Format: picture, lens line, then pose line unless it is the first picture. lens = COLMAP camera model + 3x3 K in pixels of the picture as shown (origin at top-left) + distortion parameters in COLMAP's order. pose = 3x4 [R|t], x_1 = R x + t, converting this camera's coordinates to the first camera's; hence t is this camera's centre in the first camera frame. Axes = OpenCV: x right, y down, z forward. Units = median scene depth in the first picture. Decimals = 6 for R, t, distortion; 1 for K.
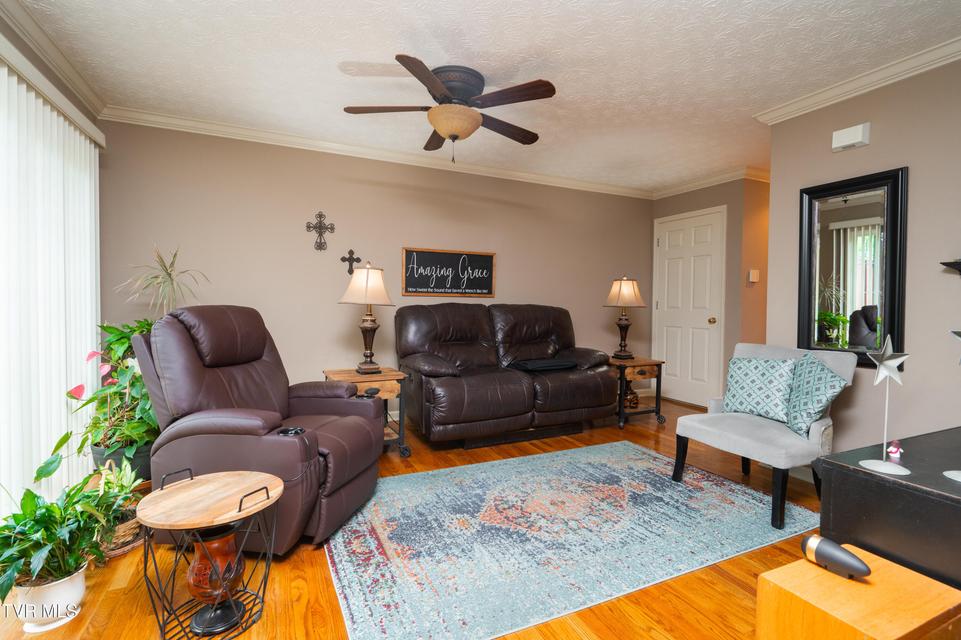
lens RADIAL K [[457.3, 0, 480.5], [0, 457.3, 320.0], [0, 0, 1]] dist [-0.000142, -0.000225]
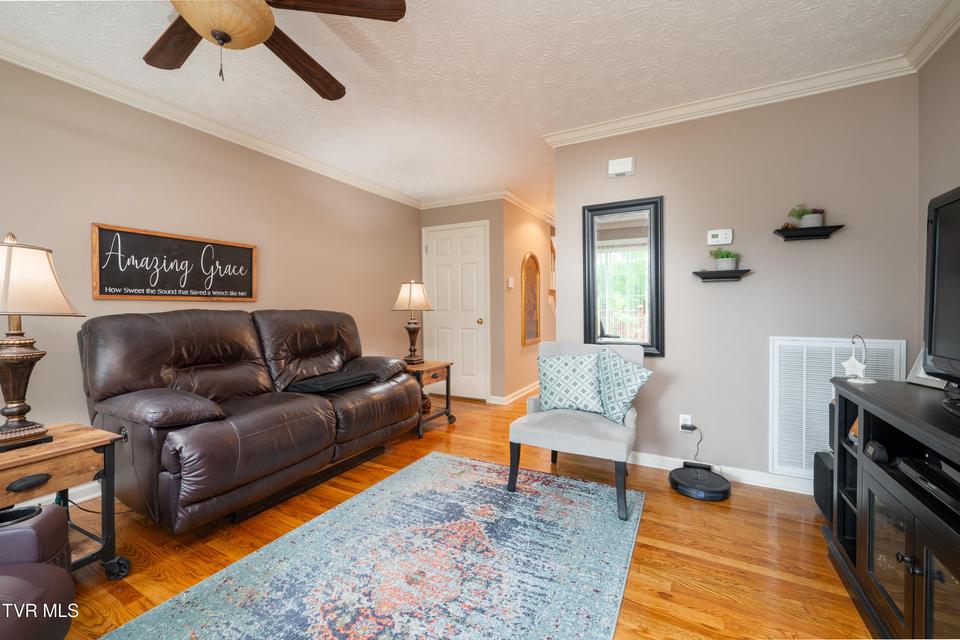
lens RADIAL K [[385.5, 0, 483.1], [0, 385.5, 314.6], [0, 0, 1]] dist [0.000764, 0.000285]
pose [[0.795767, -0.024912, 0.605090, -0.087867], [0.036228, 0.999322, -0.006501, -0.012584], [-0.604518, 0.027094, 0.796131, 0.337763]]
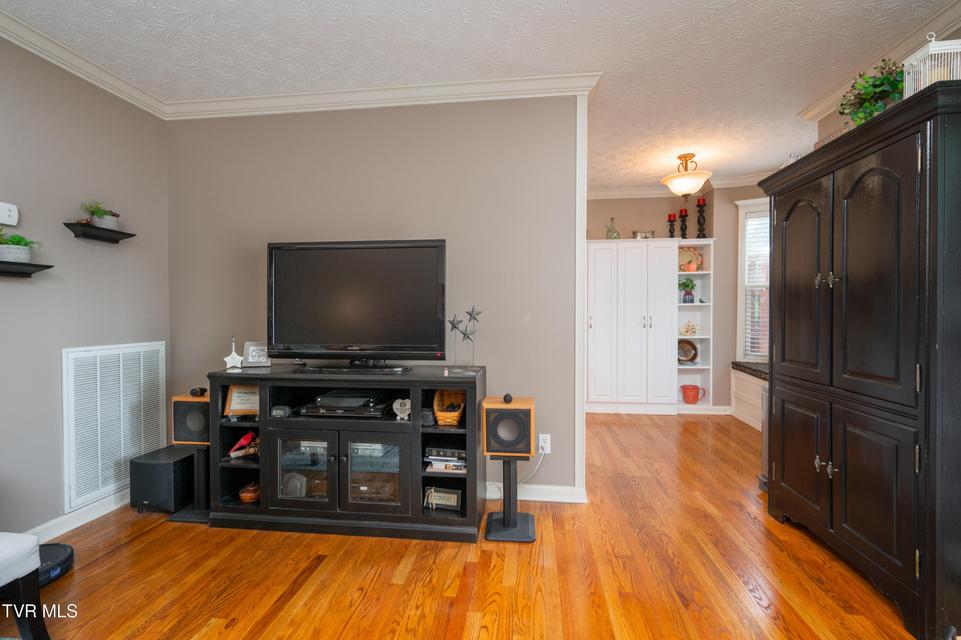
lens RADIAL K [[427.7, 0, 480.9], [0, 427.7, 315.3], [0, 0, 1]] dist [-0.000619, -0.000087]
pose [[-0.851222, -0.012912, 0.524646, -0.120327], [0.013843, 0.998797, 0.047042, -0.030916], [-0.524622, 0.047306, -0.850020, 0.805835]]
